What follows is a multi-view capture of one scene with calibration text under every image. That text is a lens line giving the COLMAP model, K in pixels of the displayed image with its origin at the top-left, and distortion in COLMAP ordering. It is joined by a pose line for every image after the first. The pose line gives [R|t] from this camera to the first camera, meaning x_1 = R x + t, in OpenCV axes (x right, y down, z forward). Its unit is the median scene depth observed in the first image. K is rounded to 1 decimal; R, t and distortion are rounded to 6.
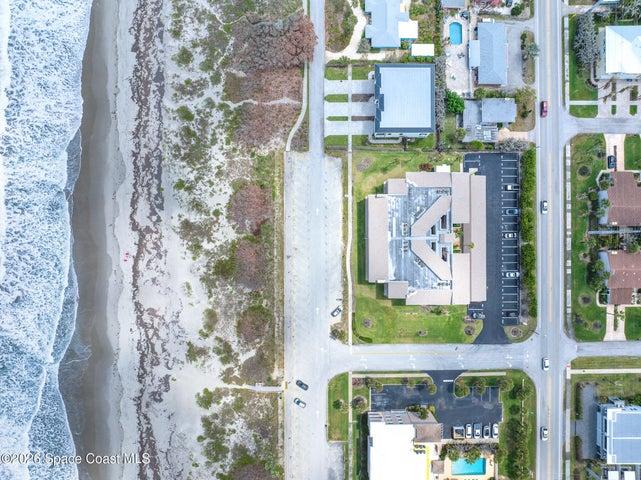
lens RADIAL K [[454.4, 0, 323.6], [0, 454.4, 237.1], [0, 0, 1]] dist [-0.035885, 0.007393]
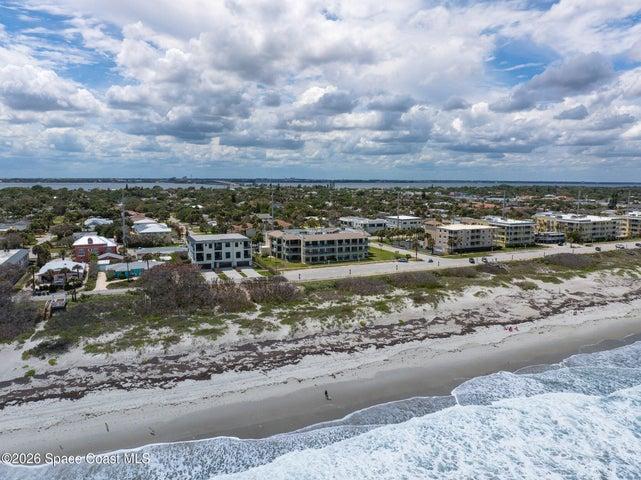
lens RADIAL K [[454.4, 0, 323.6], [0, 454.4, 237.1], [0, 0, 1]] dist [-0.035885, 0.007393]
pose [[-0.412839, -0.126342, 0.901999, -0.941274], [0.910715, -0.043462, 0.410741, -0.508491], [-0.012691, 0.991034, 0.133004, 0.779464]]
